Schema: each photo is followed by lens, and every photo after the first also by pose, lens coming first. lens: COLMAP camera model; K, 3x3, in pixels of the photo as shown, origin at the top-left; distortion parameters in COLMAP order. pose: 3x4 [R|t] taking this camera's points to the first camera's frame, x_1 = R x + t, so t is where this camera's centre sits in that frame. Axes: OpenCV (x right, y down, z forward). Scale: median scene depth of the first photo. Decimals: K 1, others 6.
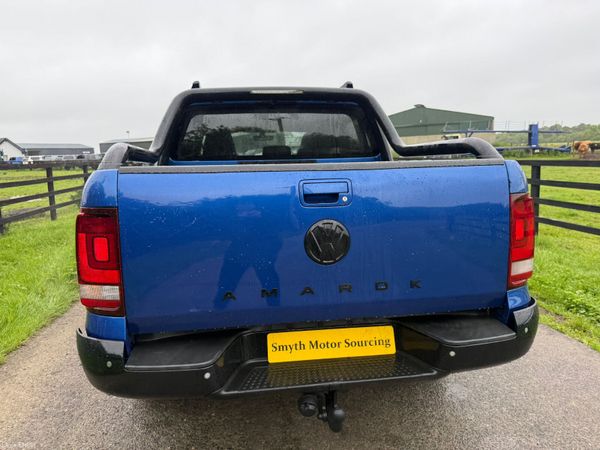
lens RADIAL K [[429.8, 0, 297.7], [0, 429.8, 224.0], [0, 0, 1]] dist [0.030368, -0.034366]
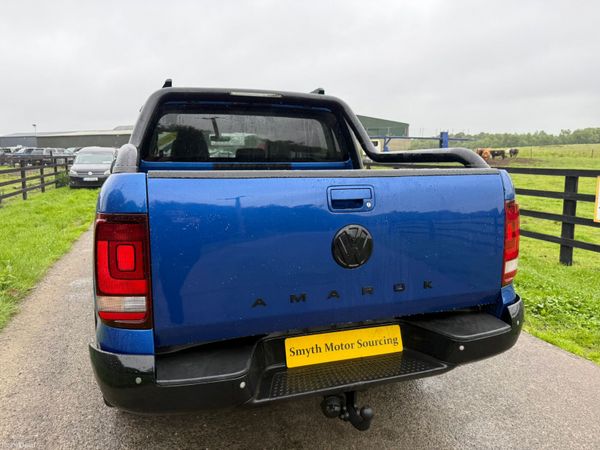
lens RADIAL K [[429.8, 0, 305.2], [0, 429.8, 220.5], [0, 0, 1]] dist [0.030368, -0.034366]
pose [[0.982714, -0.003764, 0.185093, -0.205503], [0.005570, 0.999942, -0.009239, -0.010221], [-0.185047, 0.010110, 0.982678, 0.004727]]
